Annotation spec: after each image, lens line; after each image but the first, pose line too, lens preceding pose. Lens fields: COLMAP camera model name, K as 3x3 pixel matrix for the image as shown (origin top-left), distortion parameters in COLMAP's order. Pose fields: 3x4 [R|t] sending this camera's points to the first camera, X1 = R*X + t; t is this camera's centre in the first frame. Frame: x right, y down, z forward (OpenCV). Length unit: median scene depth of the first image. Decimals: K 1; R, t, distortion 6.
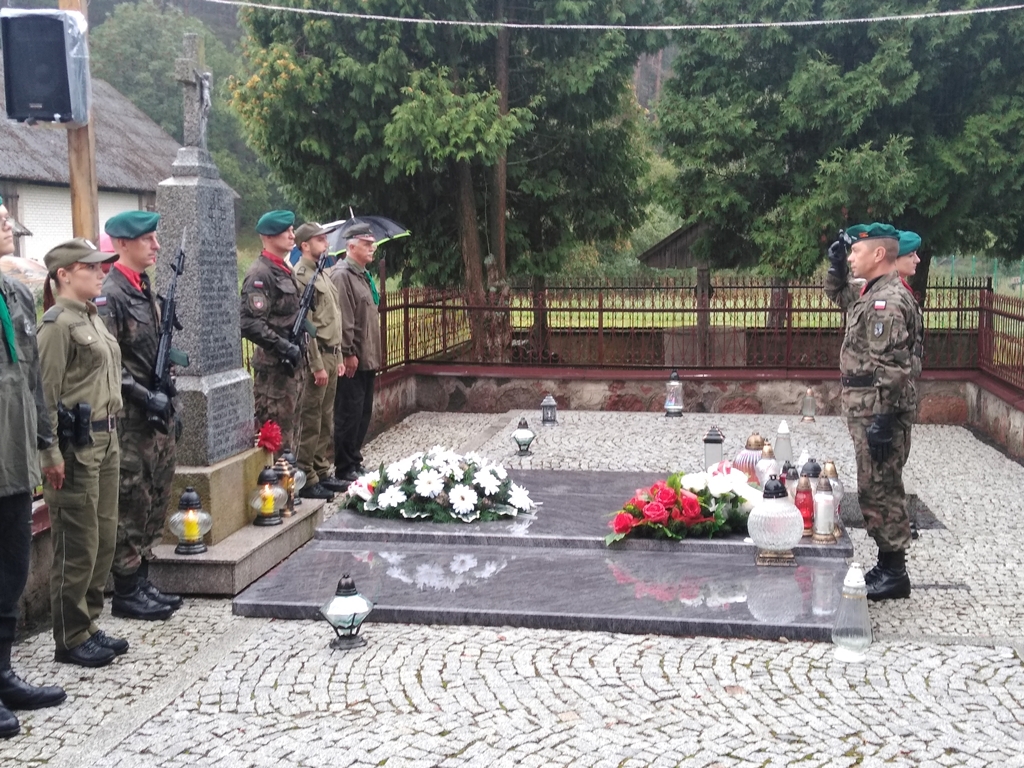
lens RADIAL K [[1327.4, 0, 516.3], [0, 1327.4, 381.1], [0, 0, 1]] dist [0.078890, -0.068664]
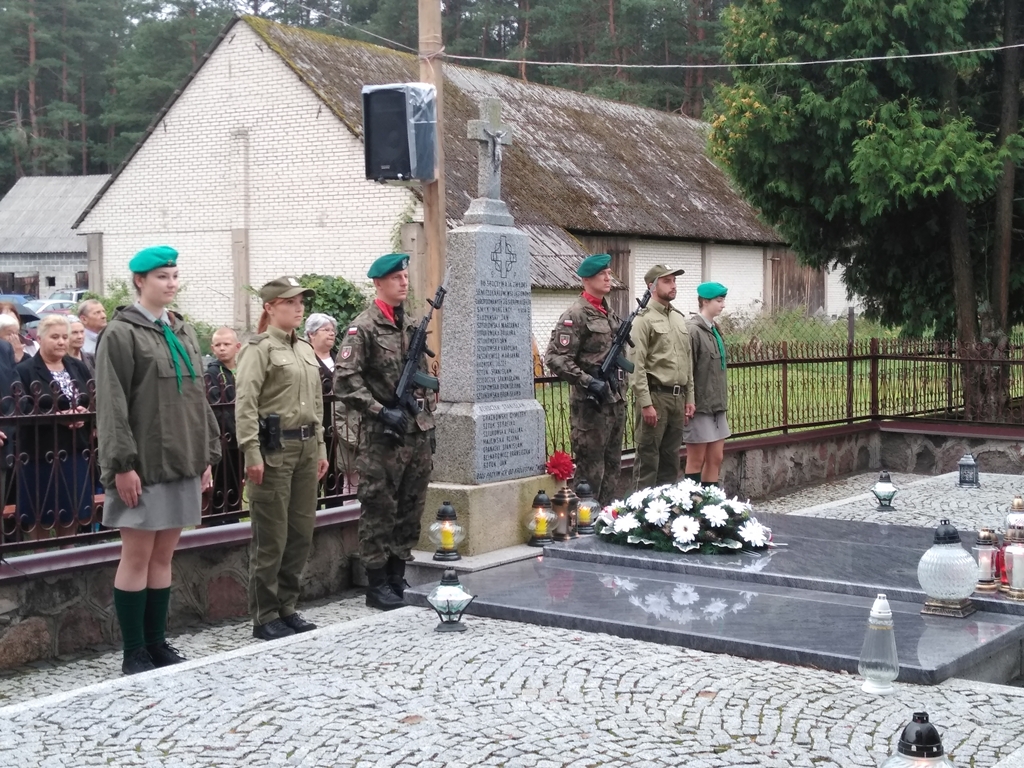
lens RADIAL K [[1501.0, 0, 512.5], [0, 1501.0, 377.5], [0, 0, 1]] dist [0.099639, -0.130788]
pose [[0.884001, 0.021600, -0.466986, 0.350071], [-0.046049, 0.998097, -0.041003, 0.023527], [0.465212, 0.057750, 0.883314, -0.079160]]
